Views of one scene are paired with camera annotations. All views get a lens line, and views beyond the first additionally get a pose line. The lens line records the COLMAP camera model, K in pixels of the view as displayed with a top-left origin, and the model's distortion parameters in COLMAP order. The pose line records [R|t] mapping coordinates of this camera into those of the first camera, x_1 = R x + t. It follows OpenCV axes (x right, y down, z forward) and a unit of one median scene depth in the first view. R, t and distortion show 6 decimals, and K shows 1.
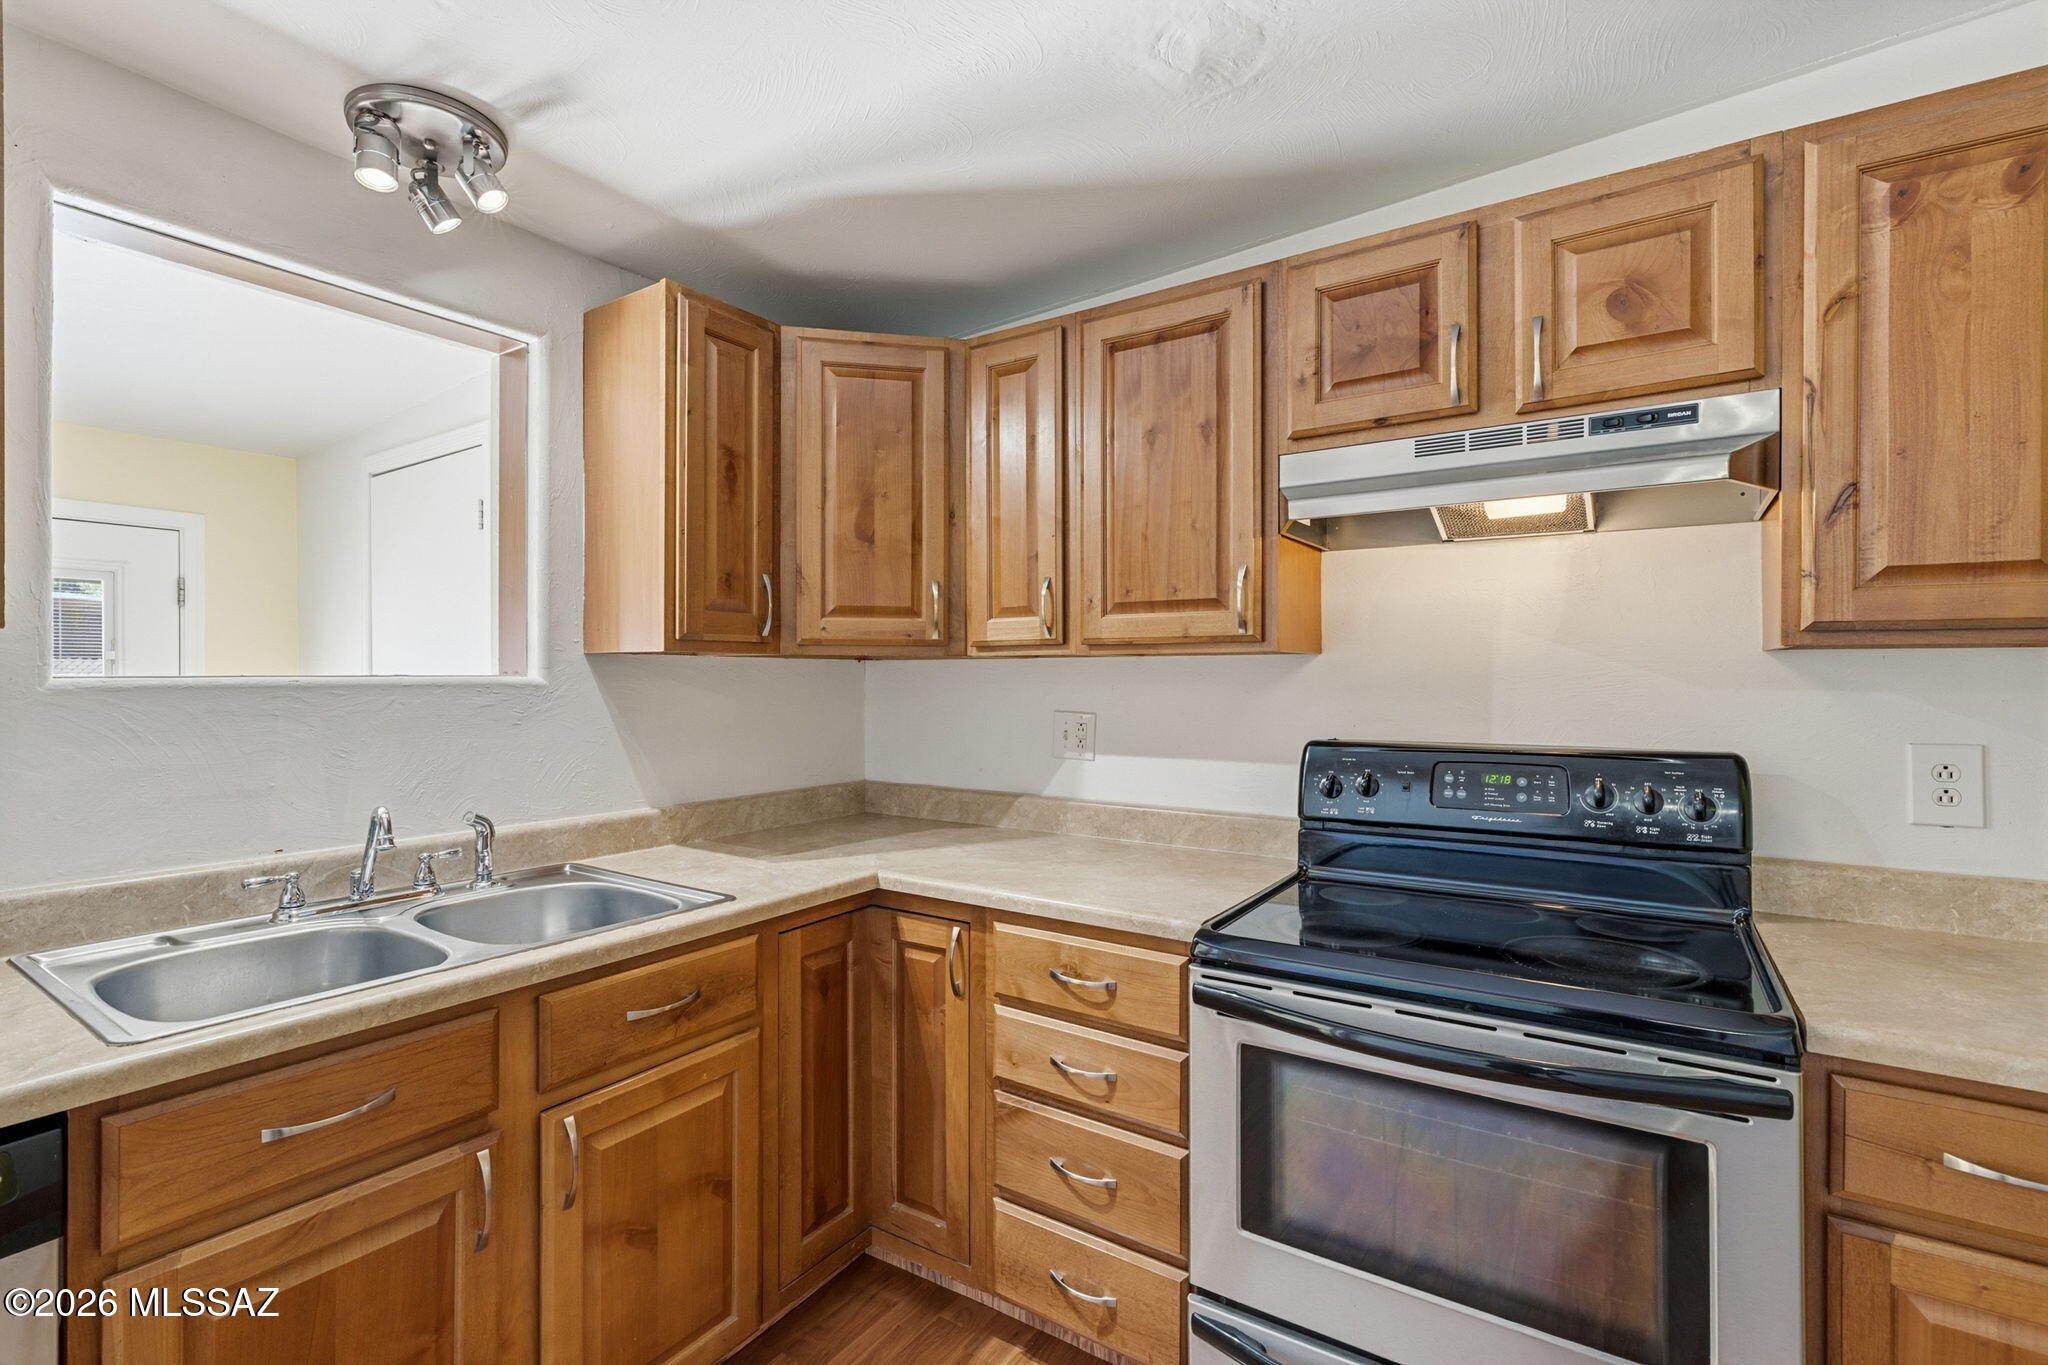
lens RADIAL K [[920.2, 0, 1021.0], [0, 920.2, 680.8], [0, 0, 1]] dist [-0.011416, 0.005379]
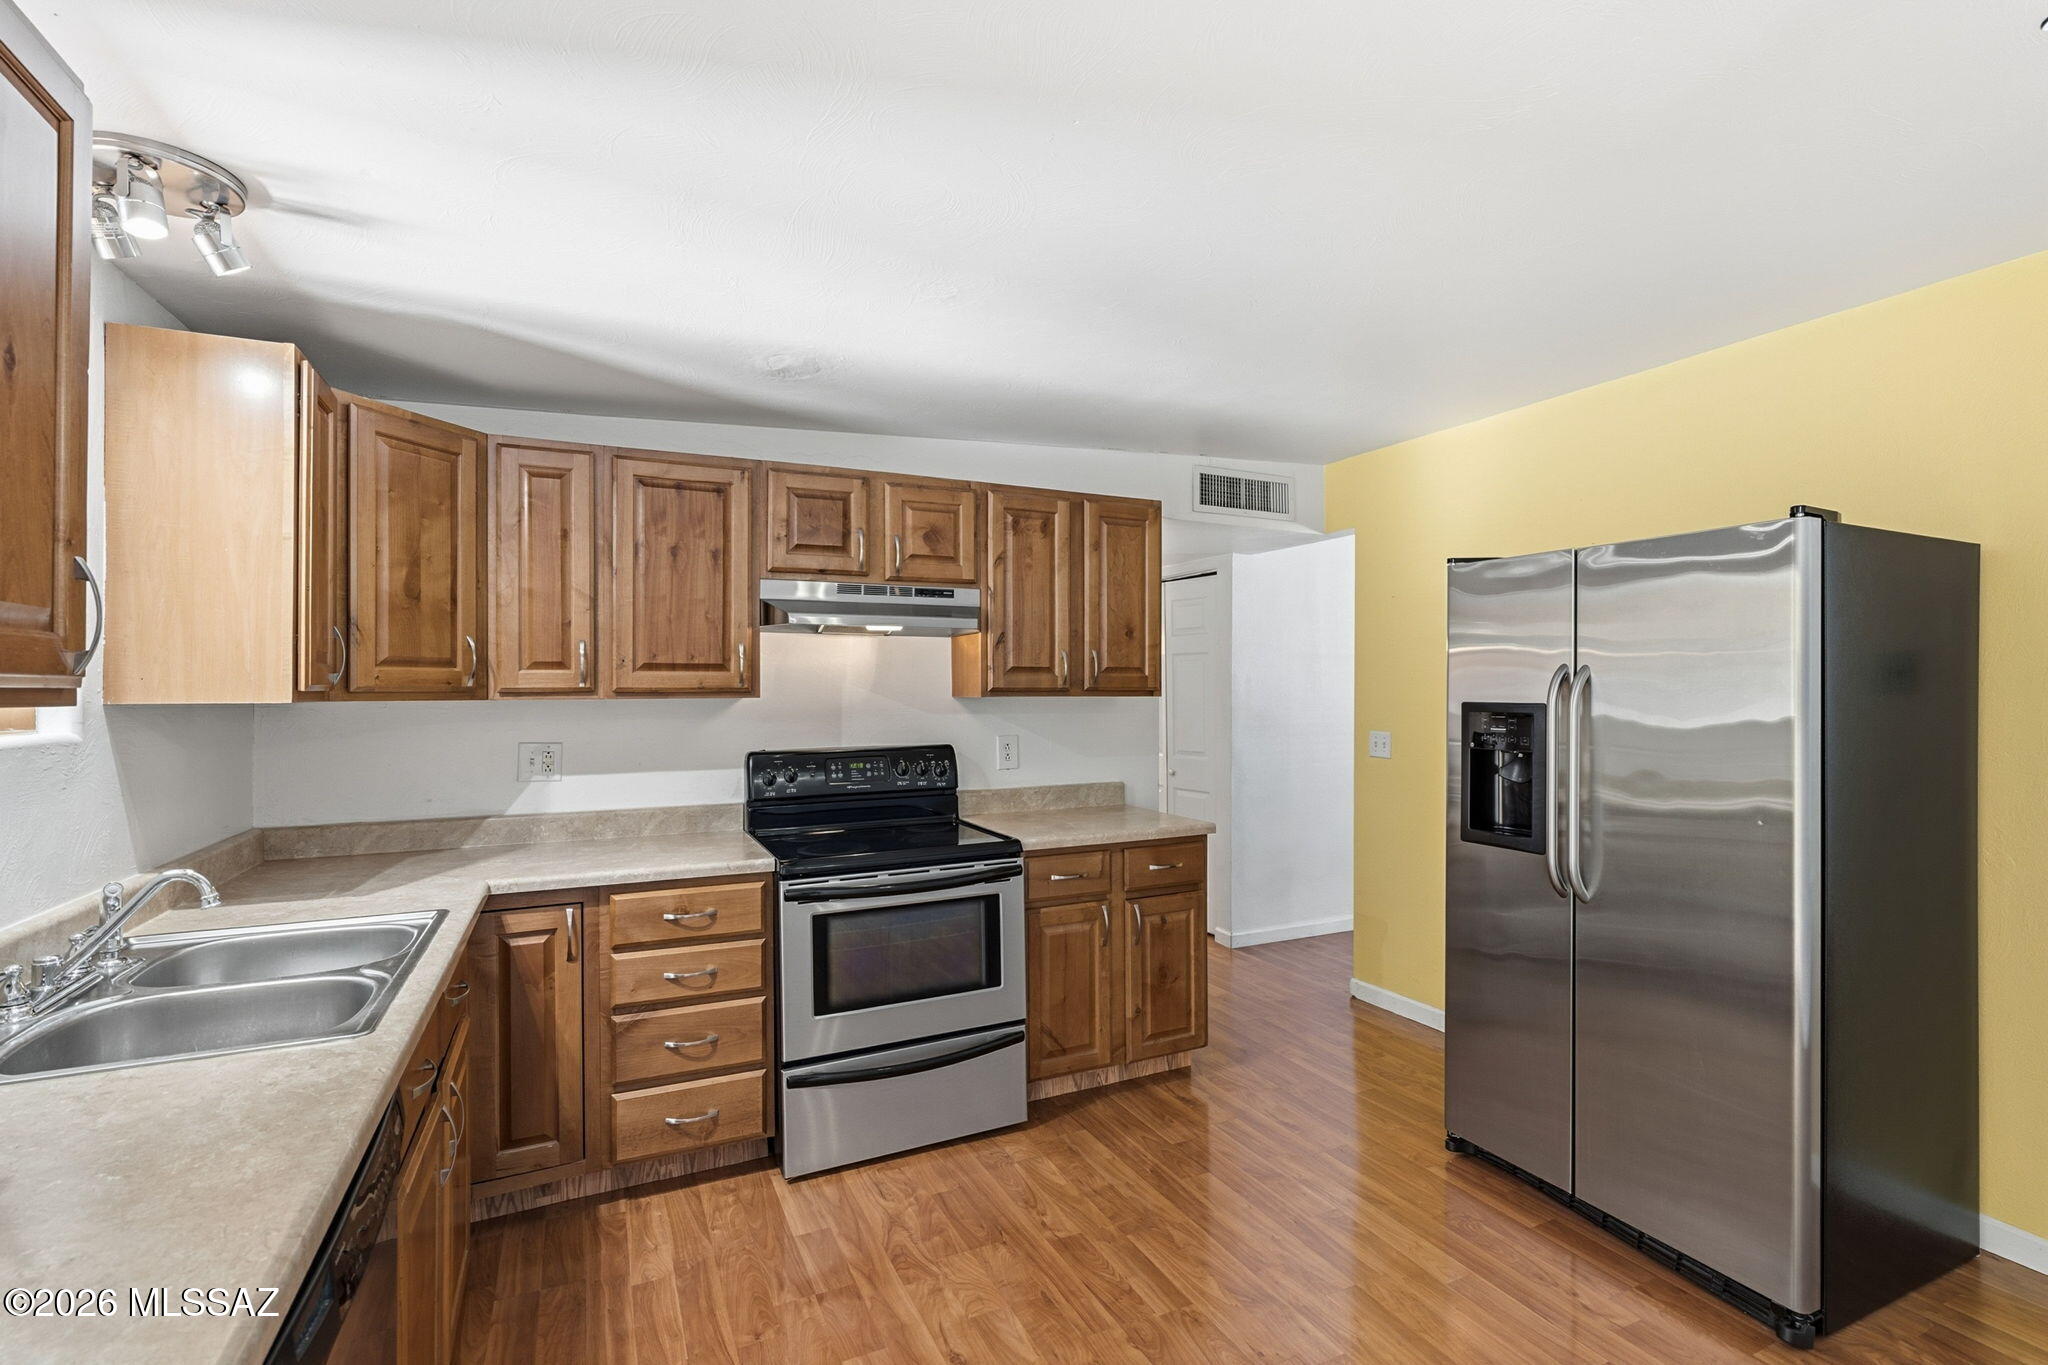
lens RADIAL K [[924.8, 0, 1021.8], [0, 924.8, 683.0], [0, 0, 1]] dist [-0.010279, 0.003845]
pose [[0.514503, 0.002745, 0.857484, -0.910000], [0.008001, 0.999936, -0.008001, -0.042382], [-0.857451, 0.010977, 0.514448, -0.254153]]
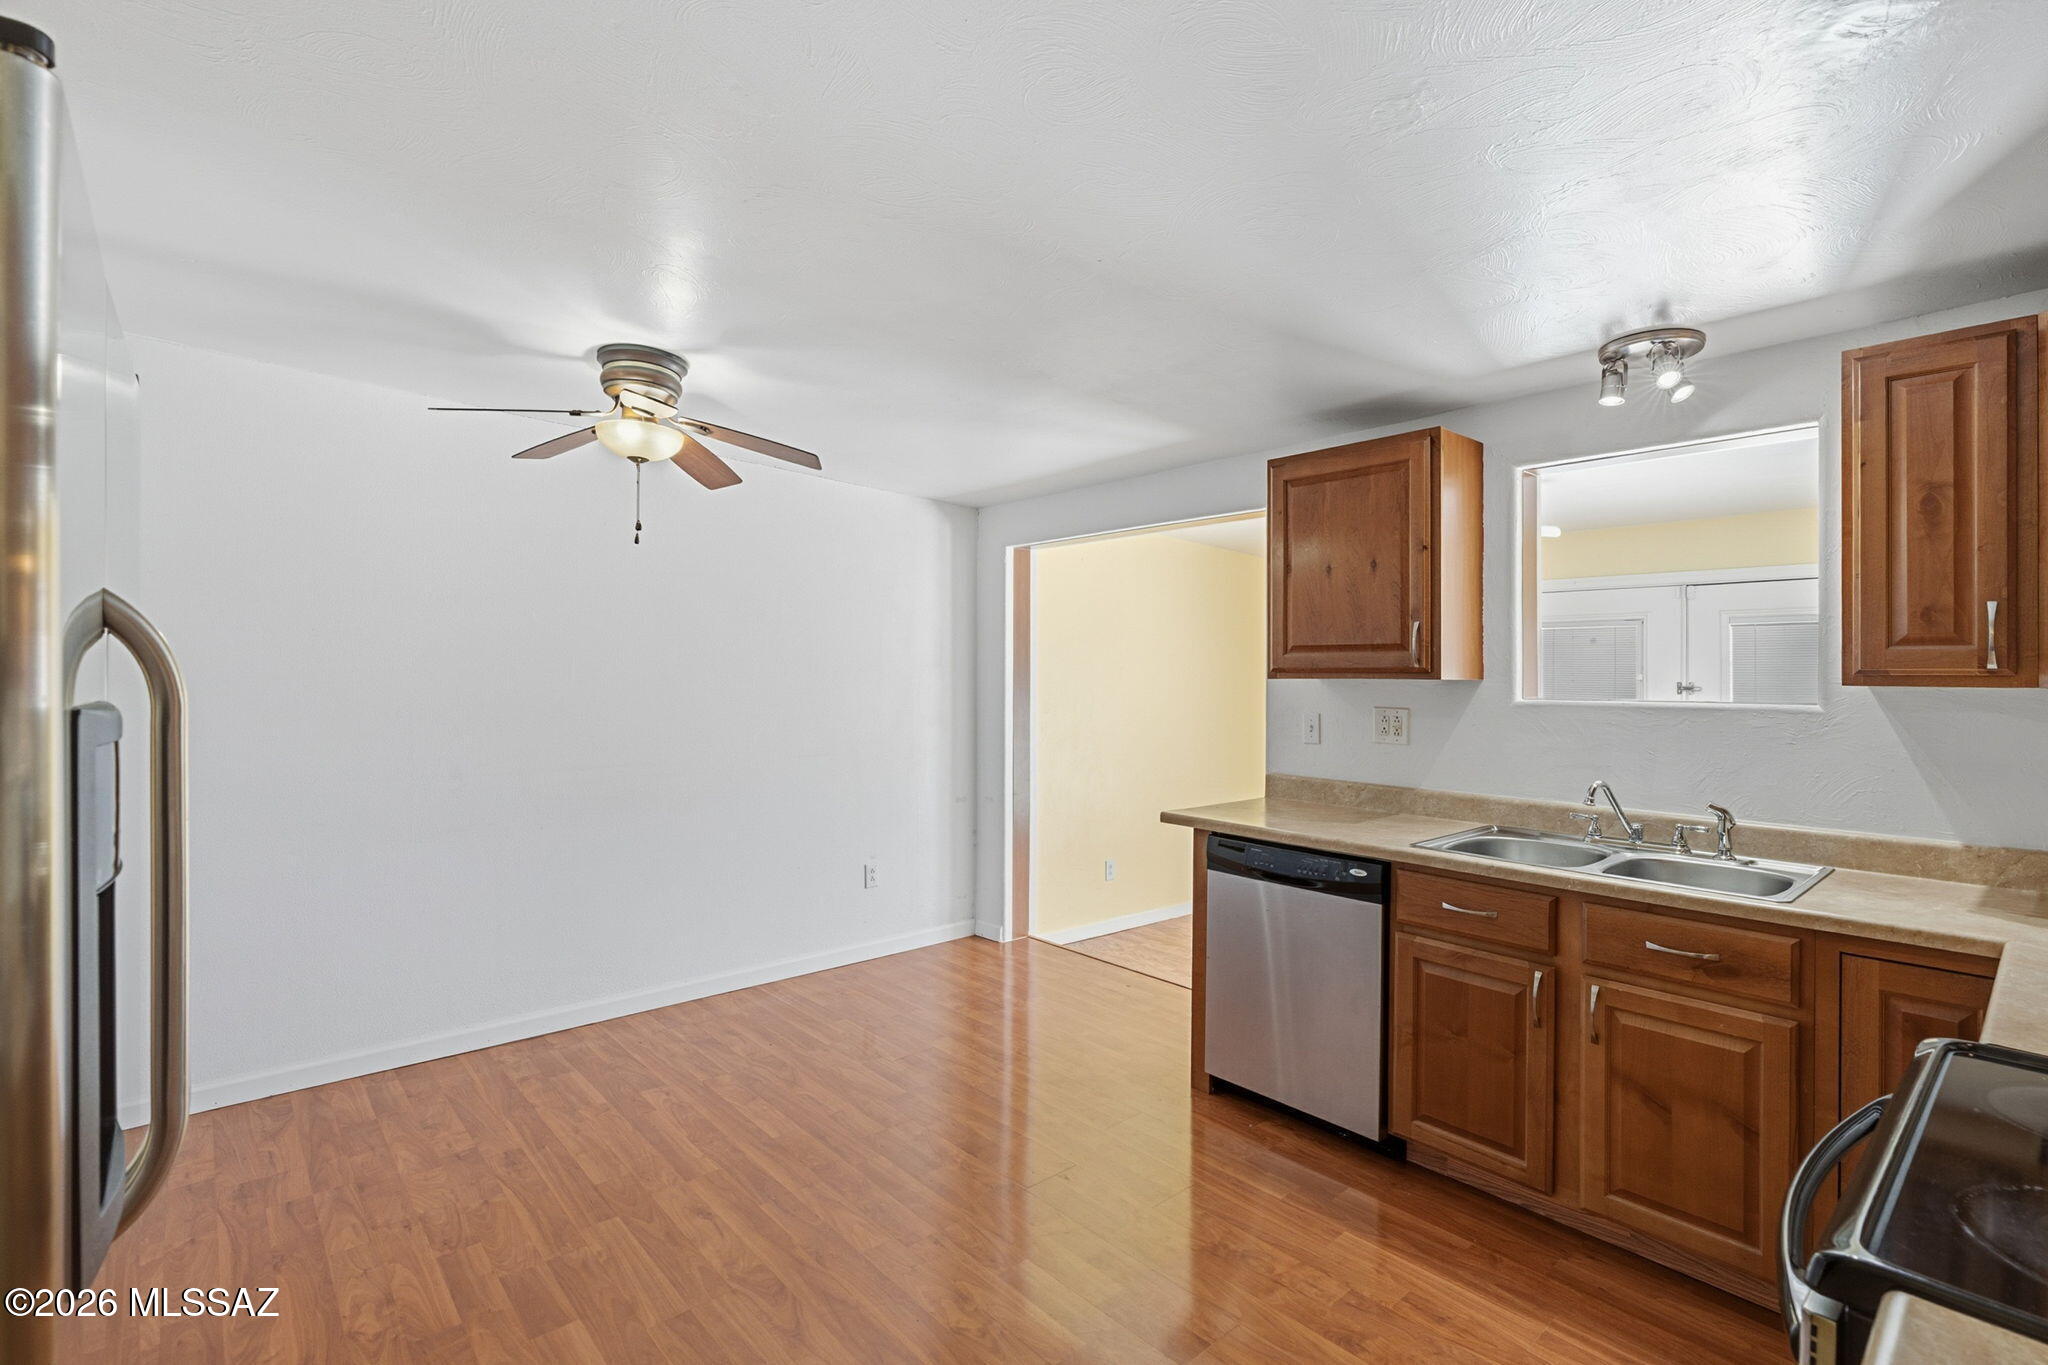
lens RADIAL K [[941.4, 0, 1023.0], [0, 941.4, 670.2], [0, 0, 1]] dist [-0.001362, 0.000313]
pose [[-0.256002, -0.006309, -0.966656, 1.025704], [-0.010597, 0.999937, -0.003720, -0.039032], [0.966618, 0.009291, -0.256052, 0.354371]]
